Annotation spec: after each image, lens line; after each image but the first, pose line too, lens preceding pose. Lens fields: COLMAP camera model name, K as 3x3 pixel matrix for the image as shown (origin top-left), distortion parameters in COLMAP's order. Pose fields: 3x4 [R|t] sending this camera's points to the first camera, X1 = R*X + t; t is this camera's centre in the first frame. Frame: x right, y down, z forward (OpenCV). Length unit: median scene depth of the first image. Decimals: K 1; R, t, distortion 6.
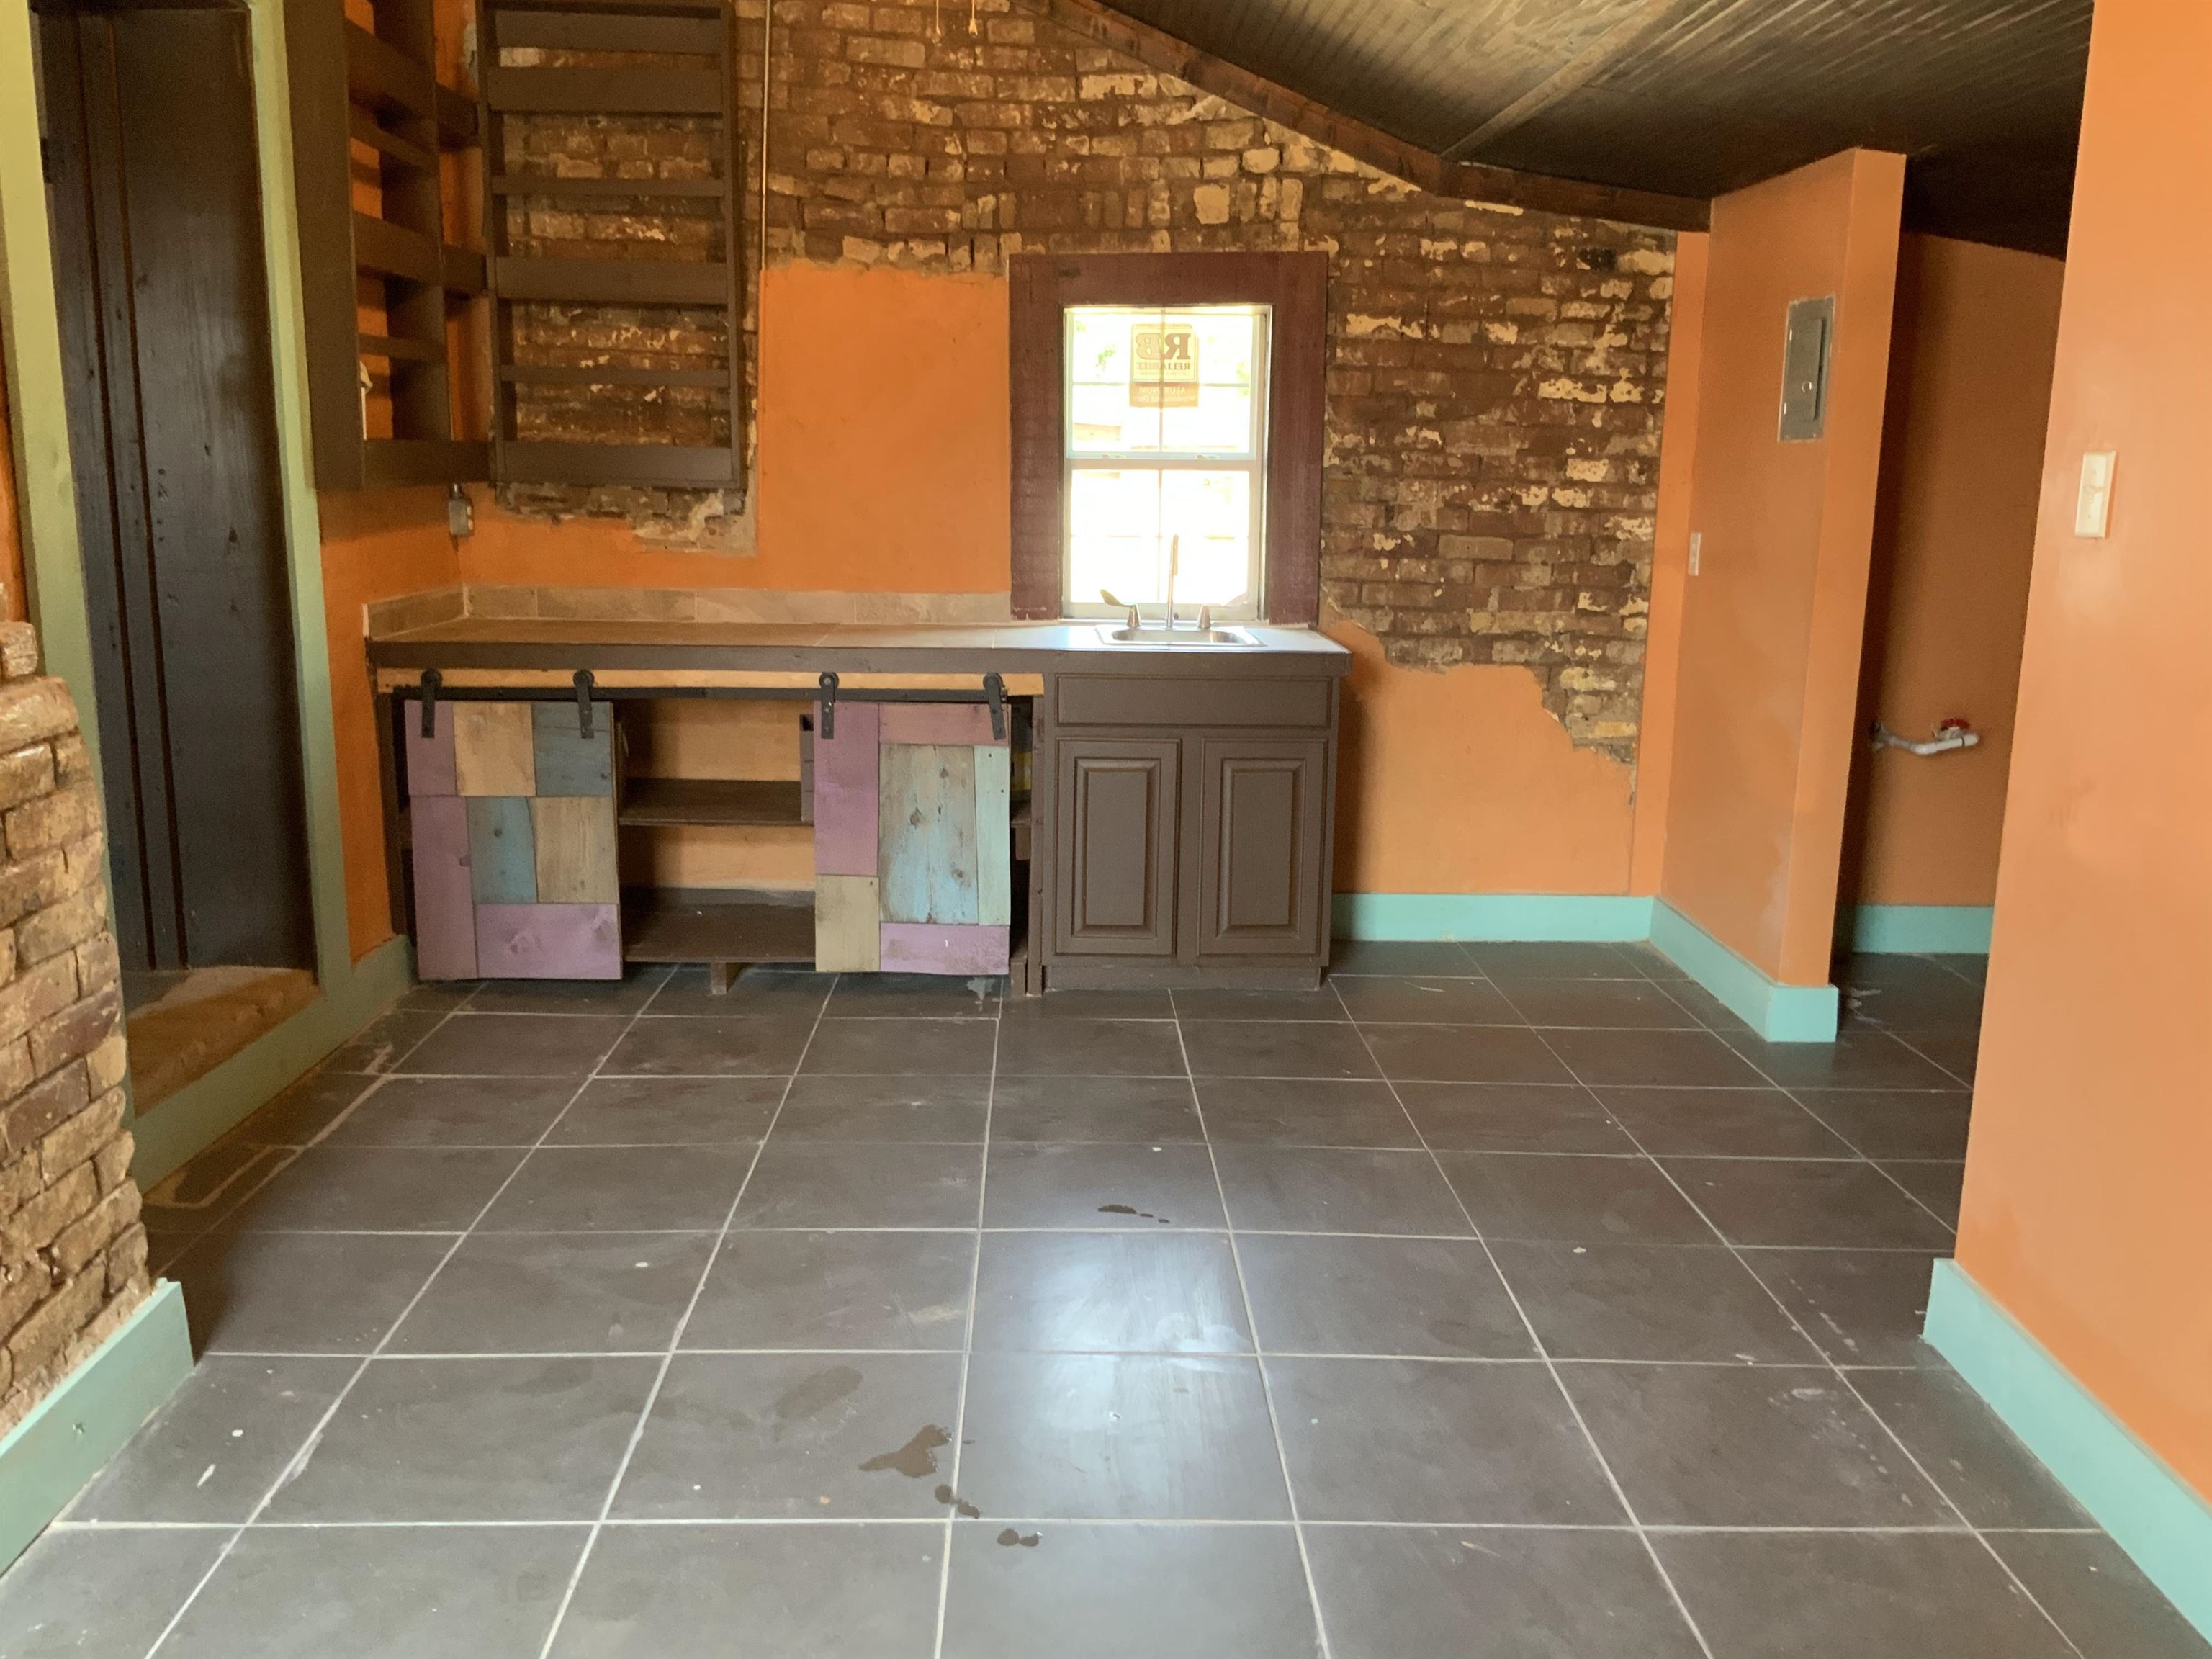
lens RADIAL K [[1855.8, 0, 1106.0], [0, 1855.8, 829.5], [0, 0, 1]] dist [0.131895, -0.195312]
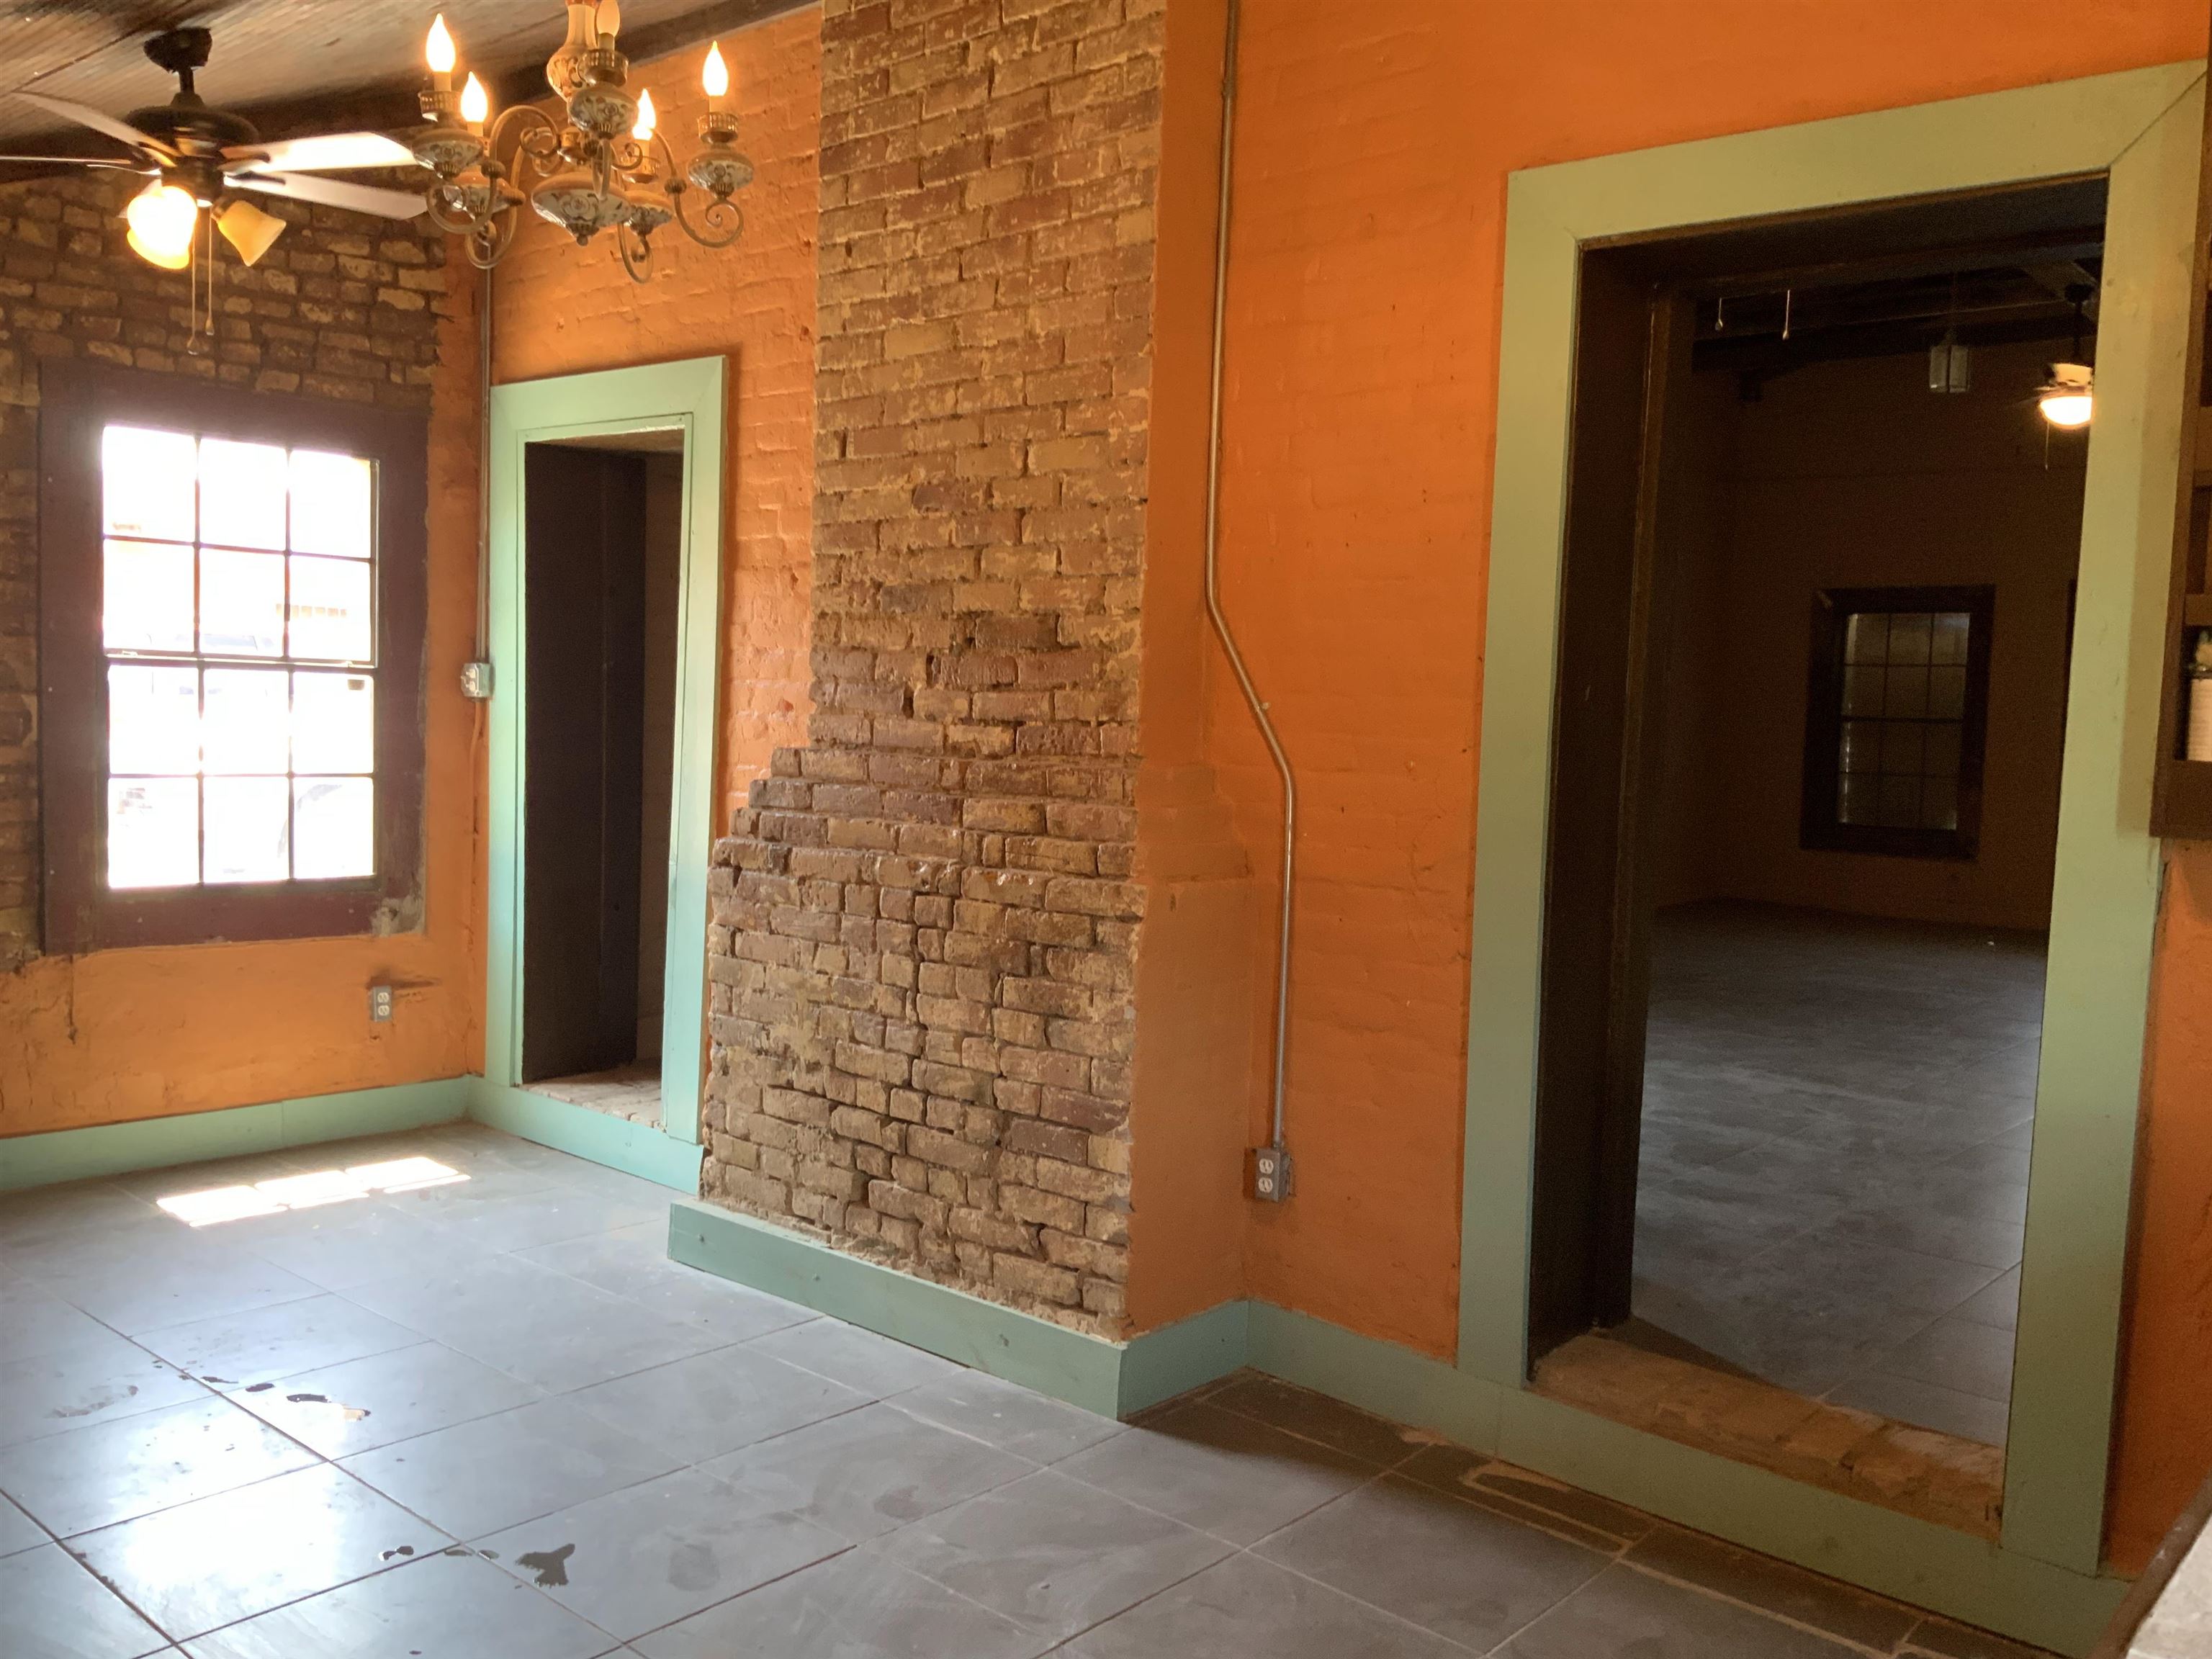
lens RADIAL K [[1855.8, 0, 1106.0], [0, 1855.8, 829.5], [0, 0, 1]] dist [0.131895, -0.195312]
pose [[-0.679806, 0.001260, -0.733391, 0.438824], [-0.190724, 0.965288, 0.178448, -0.315849], [0.708158, 0.261185, -0.655968, 1.618904]]
